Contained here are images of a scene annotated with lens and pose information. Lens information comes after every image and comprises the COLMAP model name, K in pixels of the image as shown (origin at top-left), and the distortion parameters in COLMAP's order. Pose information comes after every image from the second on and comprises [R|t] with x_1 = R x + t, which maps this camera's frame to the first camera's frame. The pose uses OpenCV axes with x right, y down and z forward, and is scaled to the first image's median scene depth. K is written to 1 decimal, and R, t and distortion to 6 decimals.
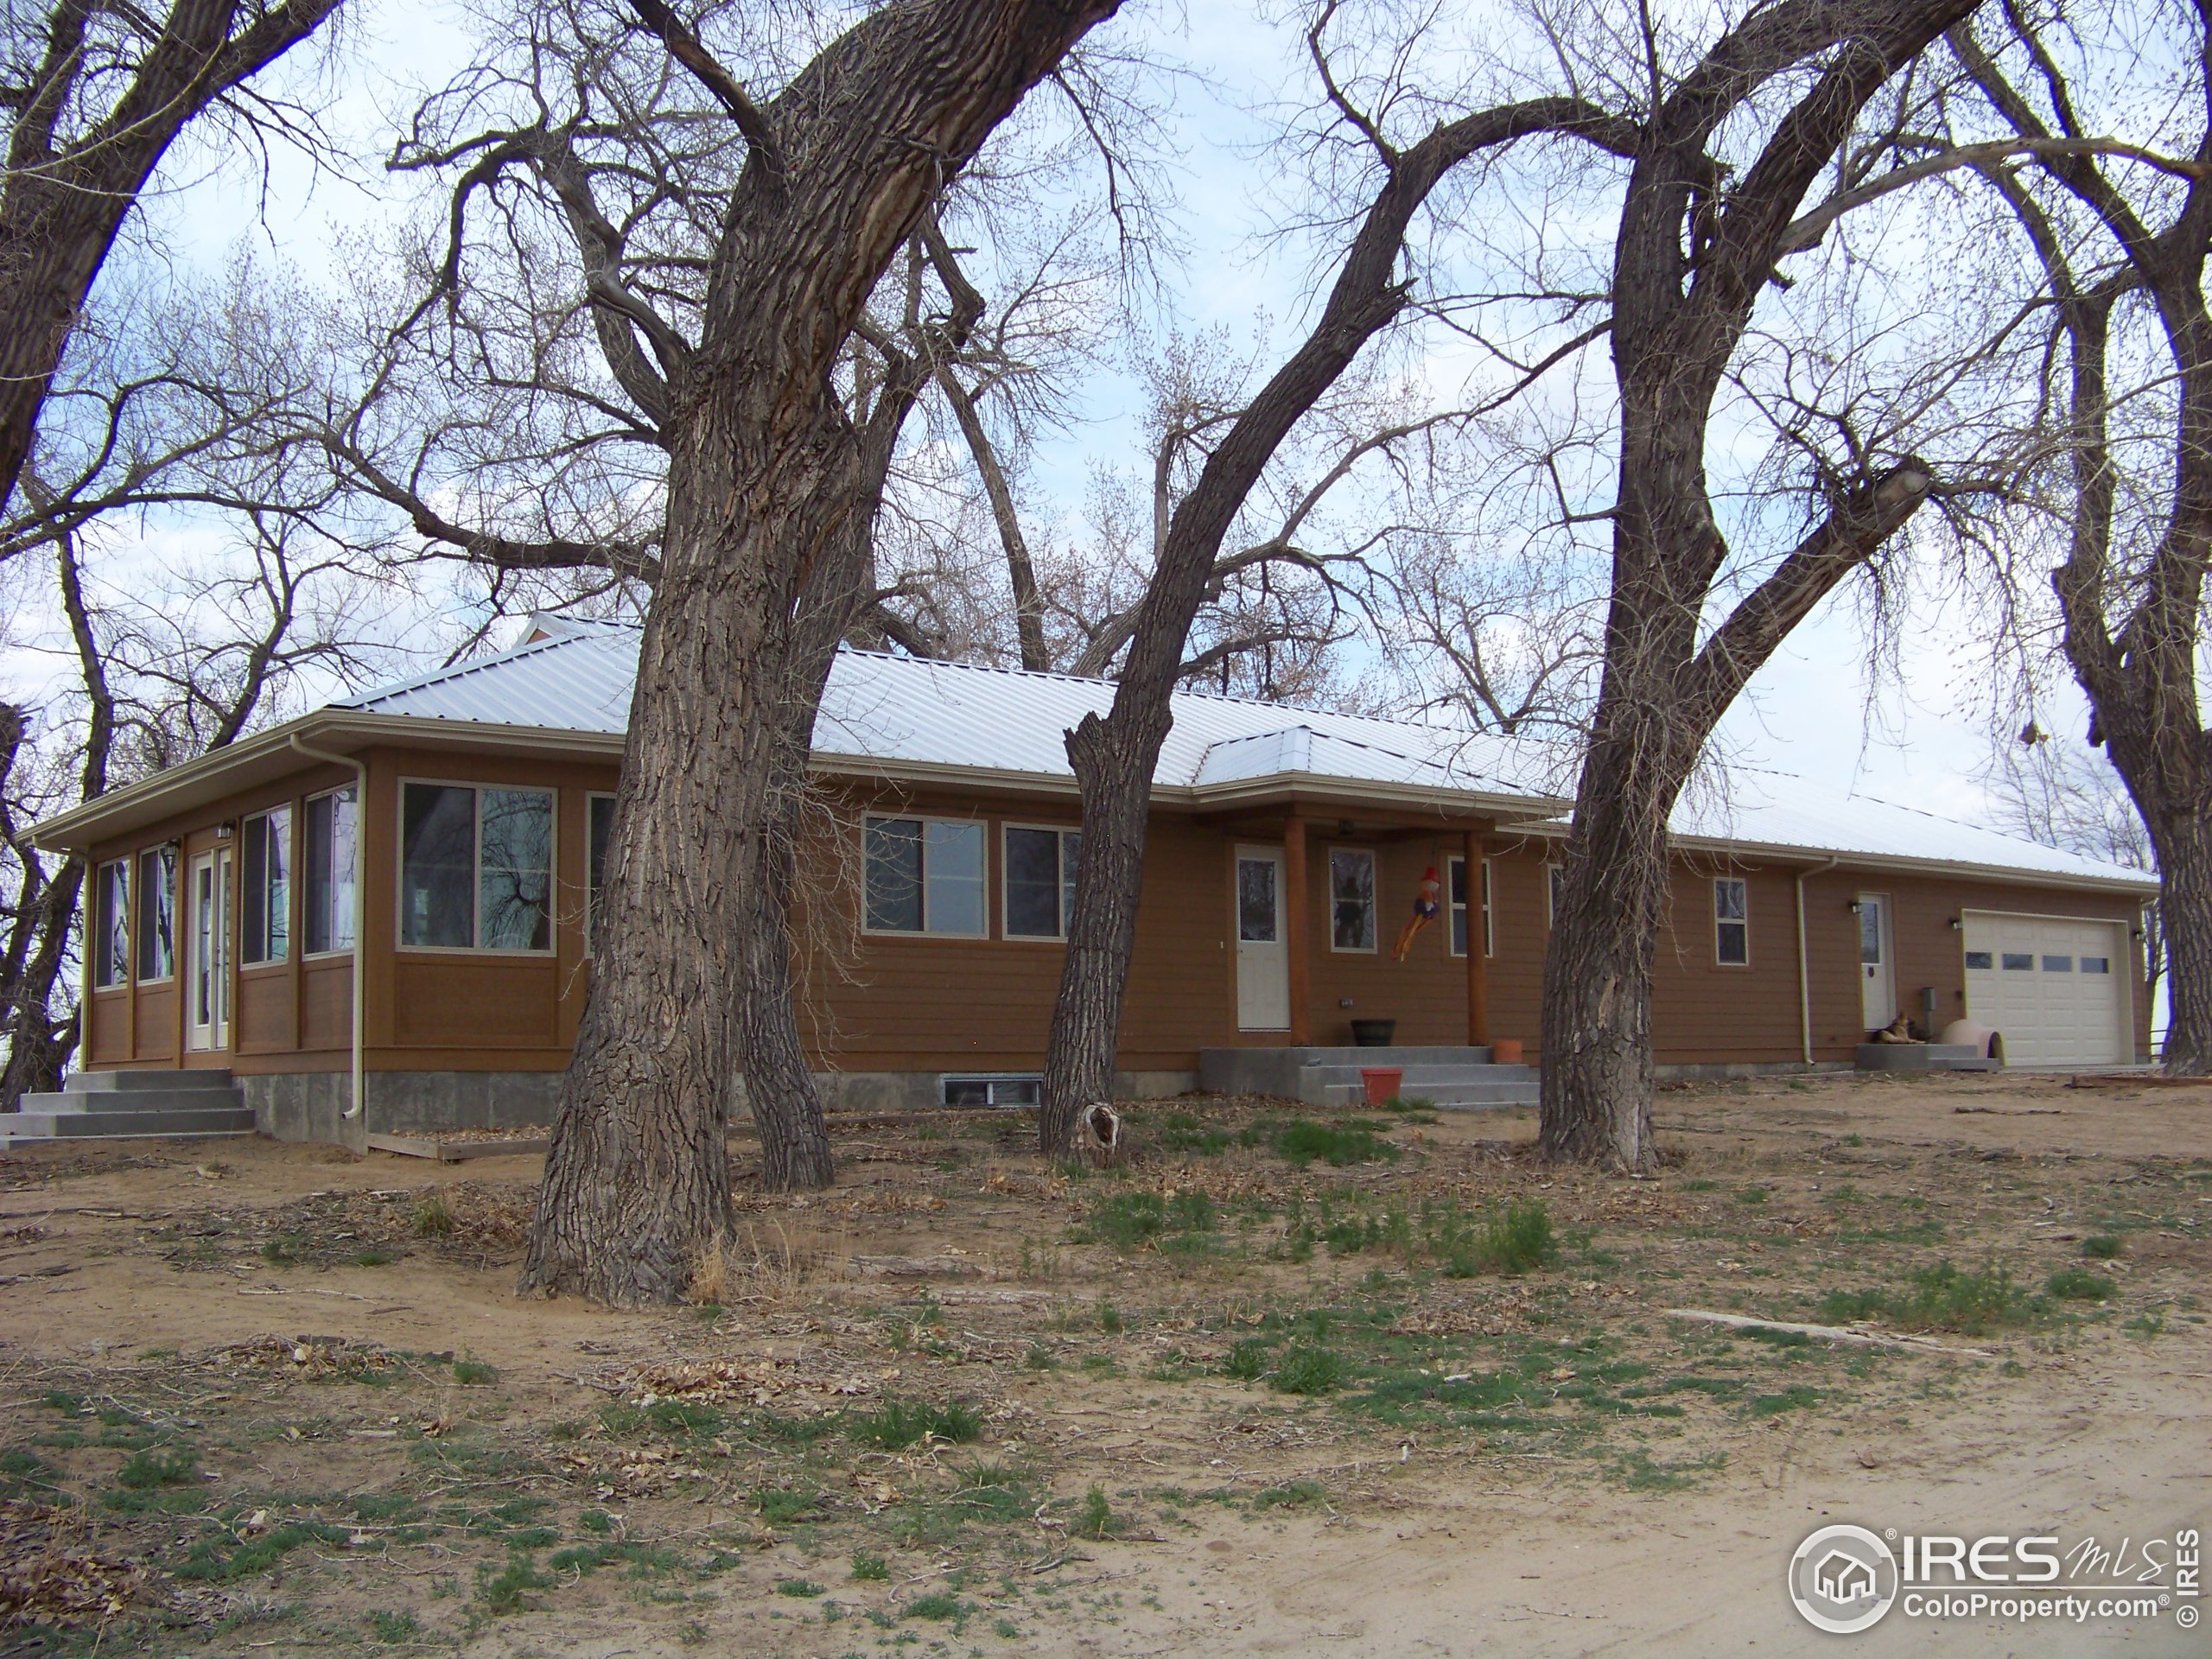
lens RADIAL K [[2327.7, 0, 1106.0], [0, 2327.7, 829.5], [0, 0, 1]] dist [-0.278067, 0.393213]
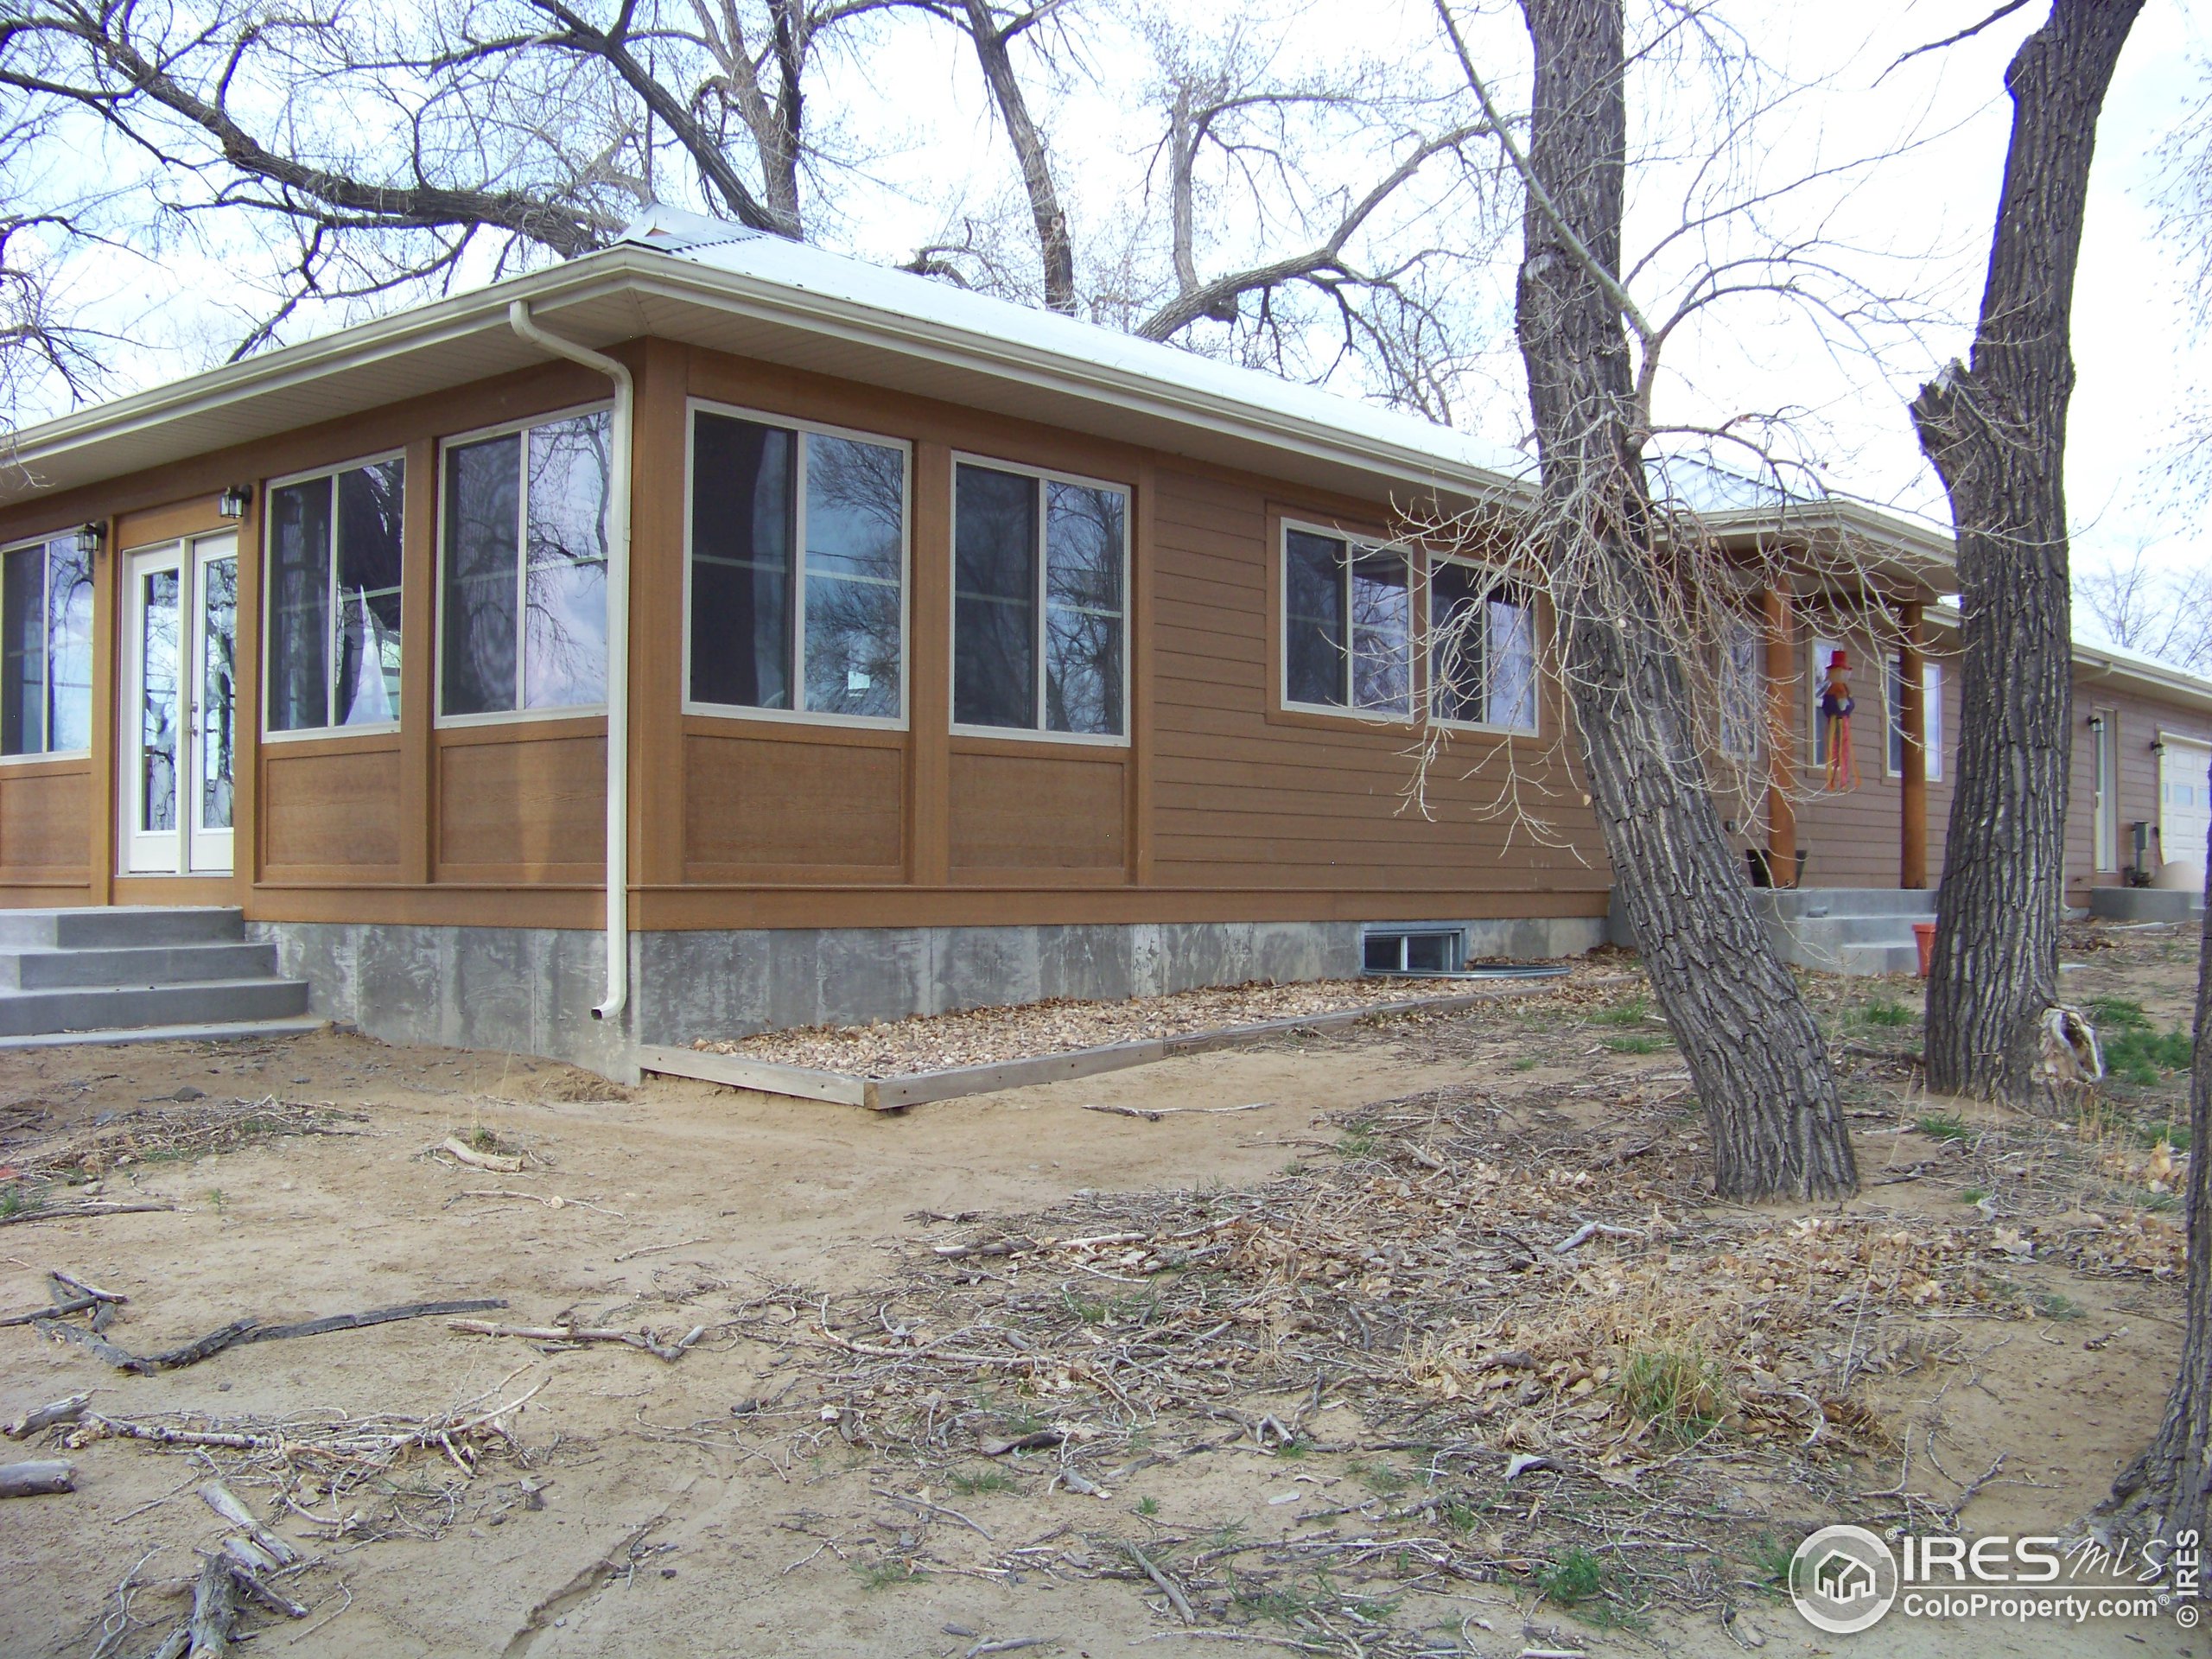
lens RADIAL K [[2327.7, 0, 1106.0], [0, 2327.7, 829.5], [0, 0, 1]] dist [-0.278067, 0.393213]
pose [[0.981654, 0.024308, 0.189113, -0.168792], [-0.040702, 0.995693, 0.083298, 0.016562], [-0.186274, -0.089467, 0.978416, 0.230638]]
